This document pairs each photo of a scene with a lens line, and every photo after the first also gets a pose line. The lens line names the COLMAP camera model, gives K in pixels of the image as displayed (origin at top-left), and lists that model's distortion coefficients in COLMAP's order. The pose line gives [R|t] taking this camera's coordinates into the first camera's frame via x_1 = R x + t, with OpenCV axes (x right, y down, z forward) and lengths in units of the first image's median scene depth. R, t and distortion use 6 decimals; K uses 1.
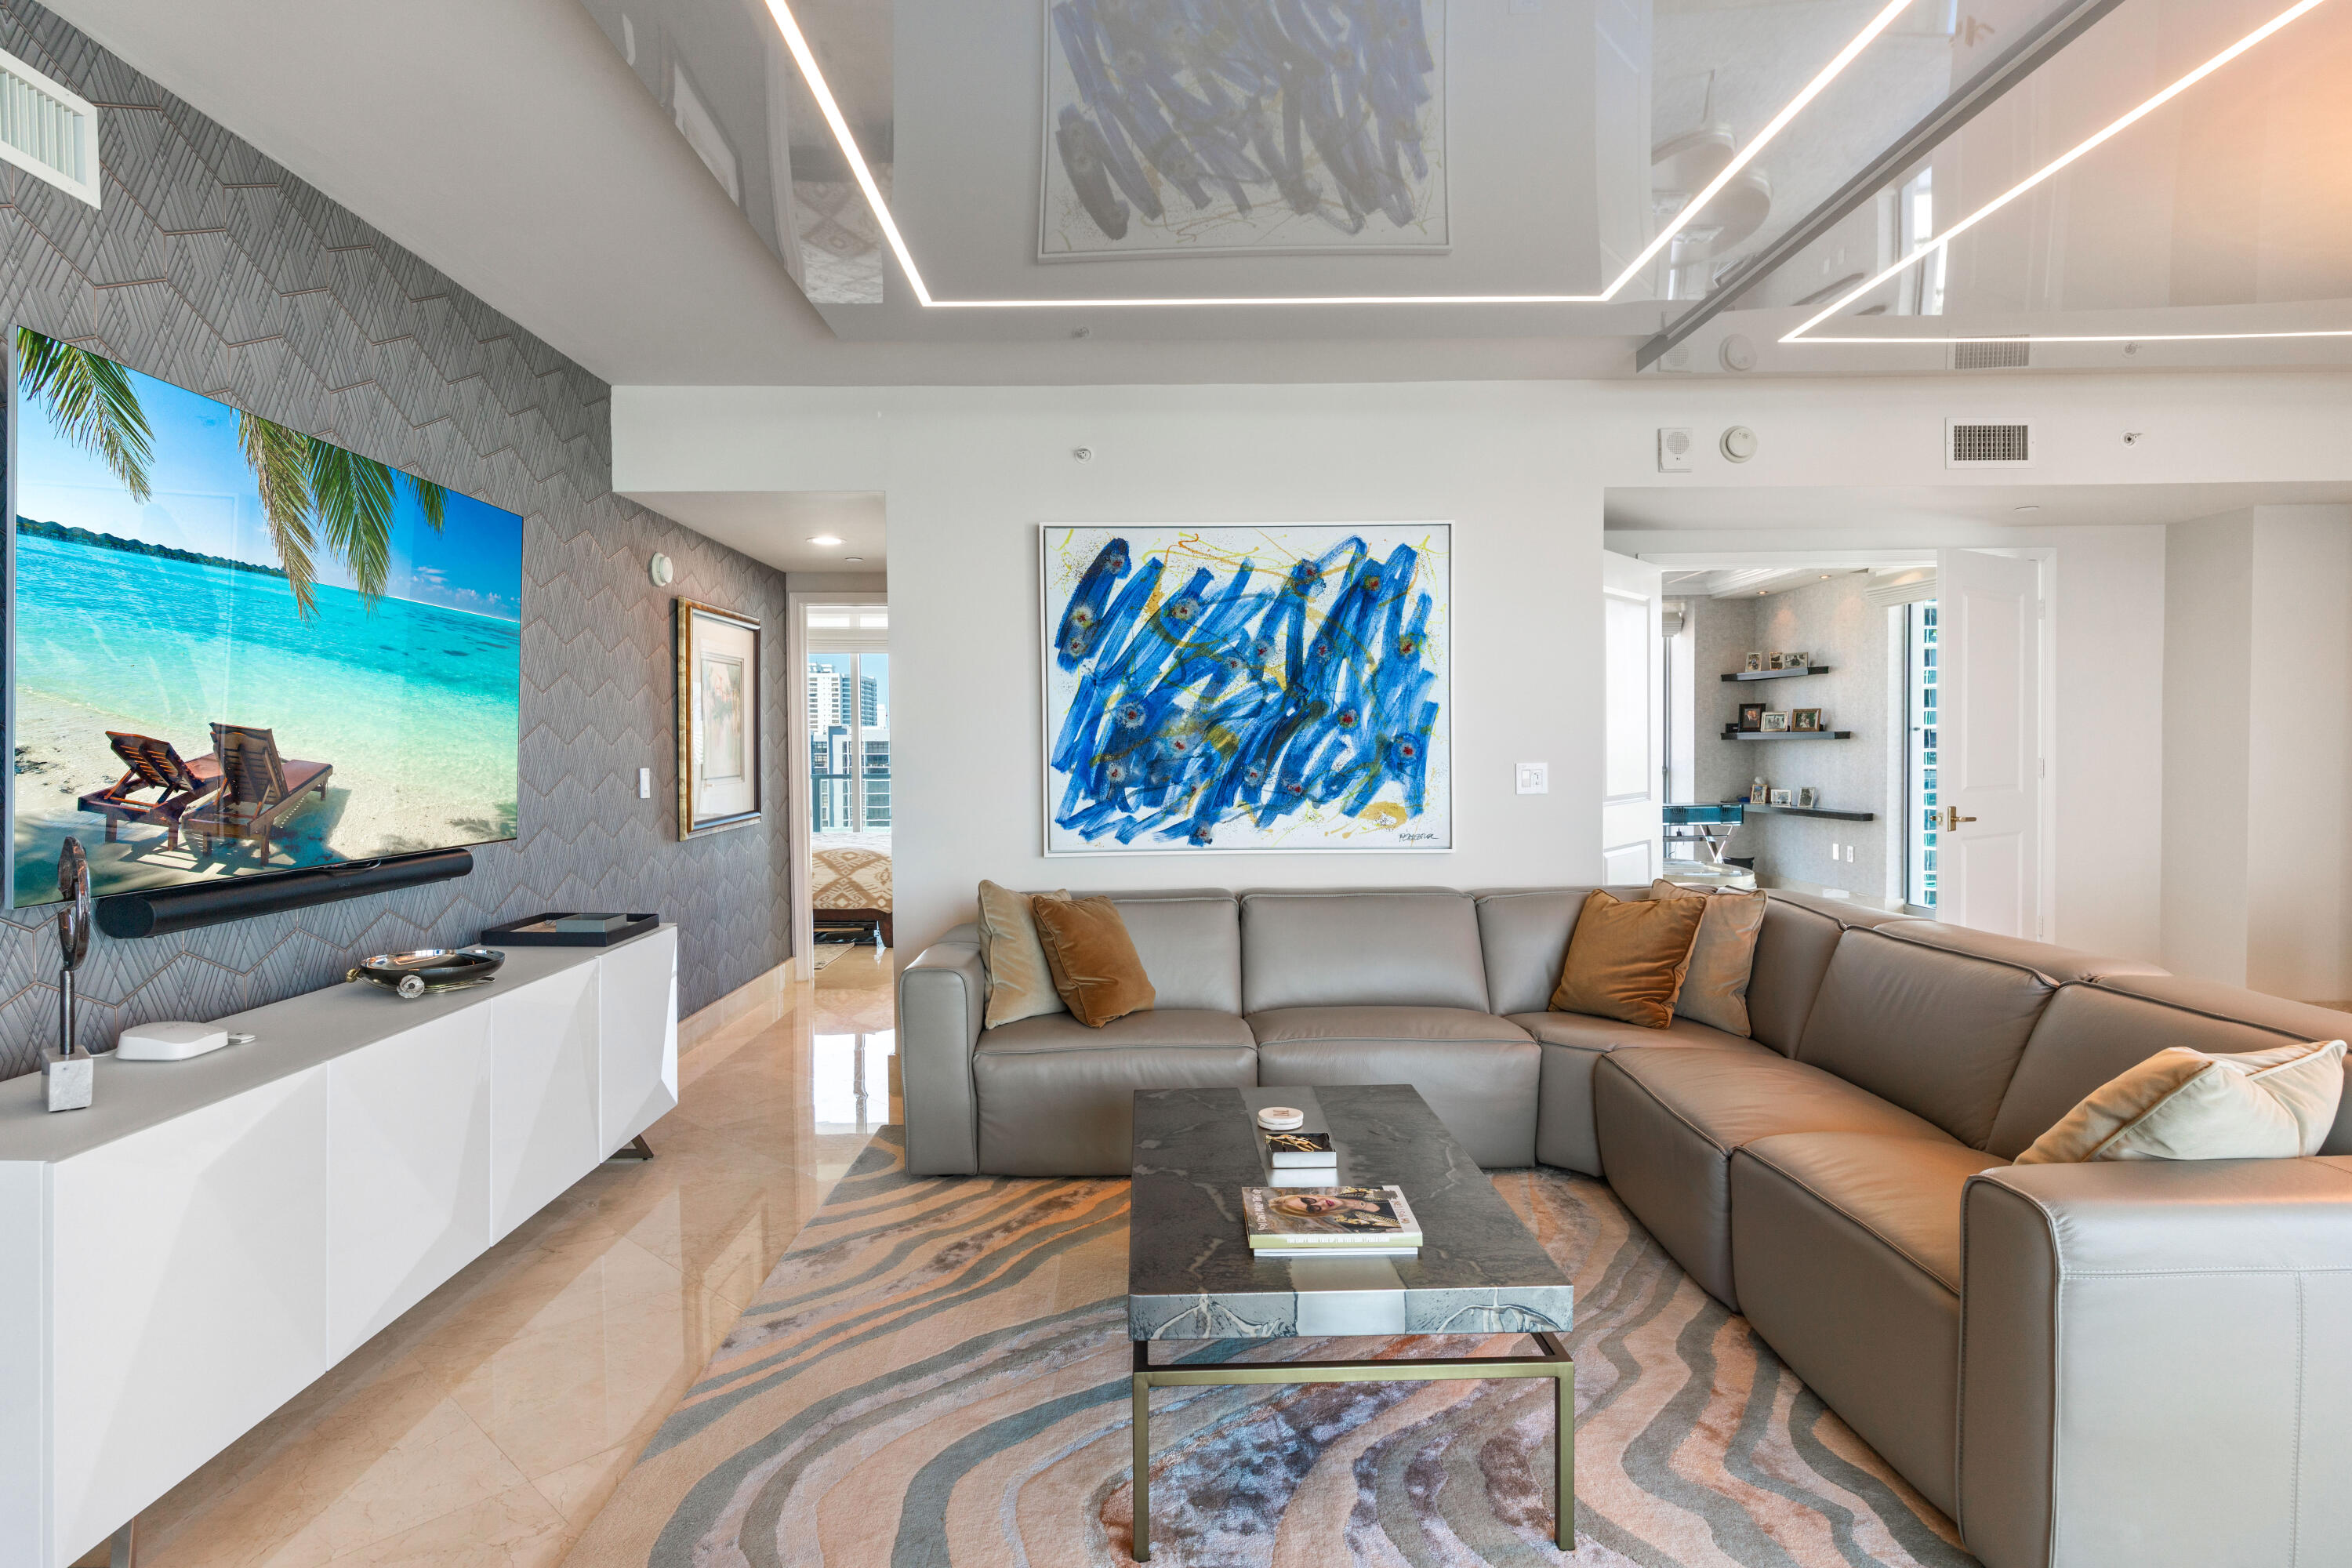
lens RADIAL K [[1286.1, 0, 1158.4], [0, 1286.1, 805.9], [0, 0, 1]] dist [0.003081, -0.000347]
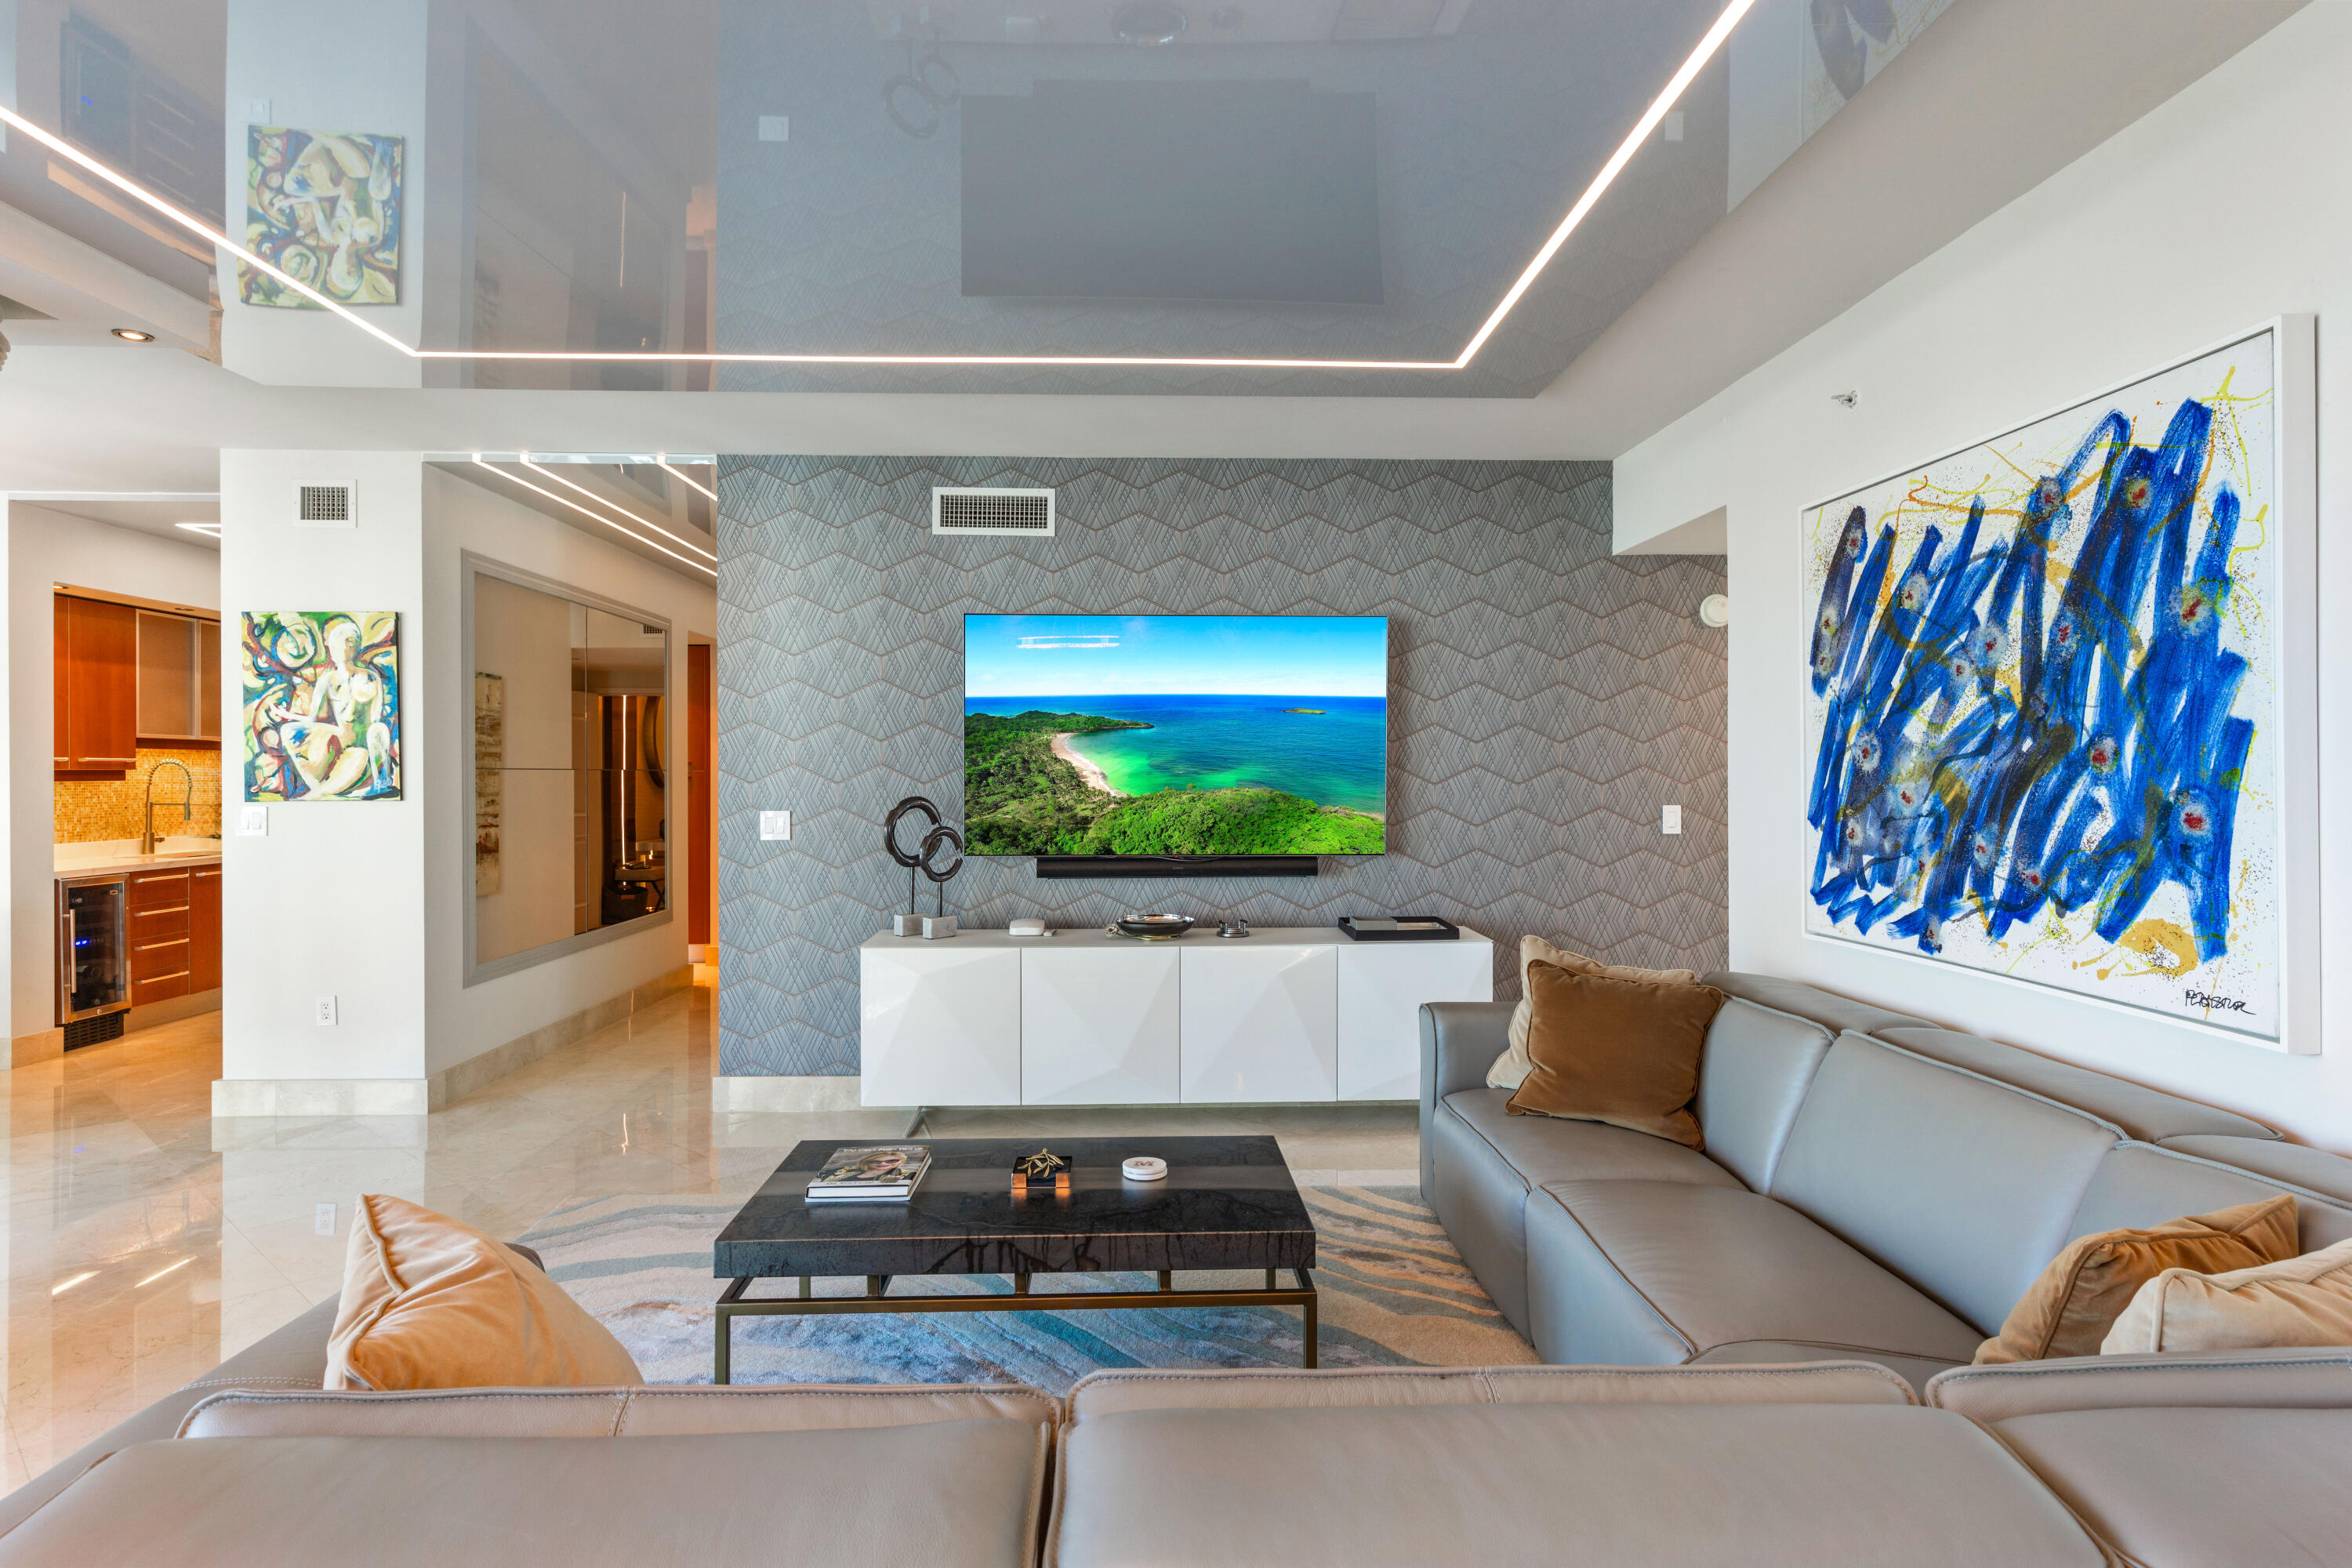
lens RADIAL K [[1286.1, 0, 1164.1], [0, 1286.1, 805.2], [0, 0, 1]] dist [0.003081, -0.000347]
pose [[0.009156, 0.033259, -0.999405, 0.680014], [-0.039980, 0.998660, 0.032868, -0.049550], [0.999159, 0.039656, 0.010473, 0.607567]]
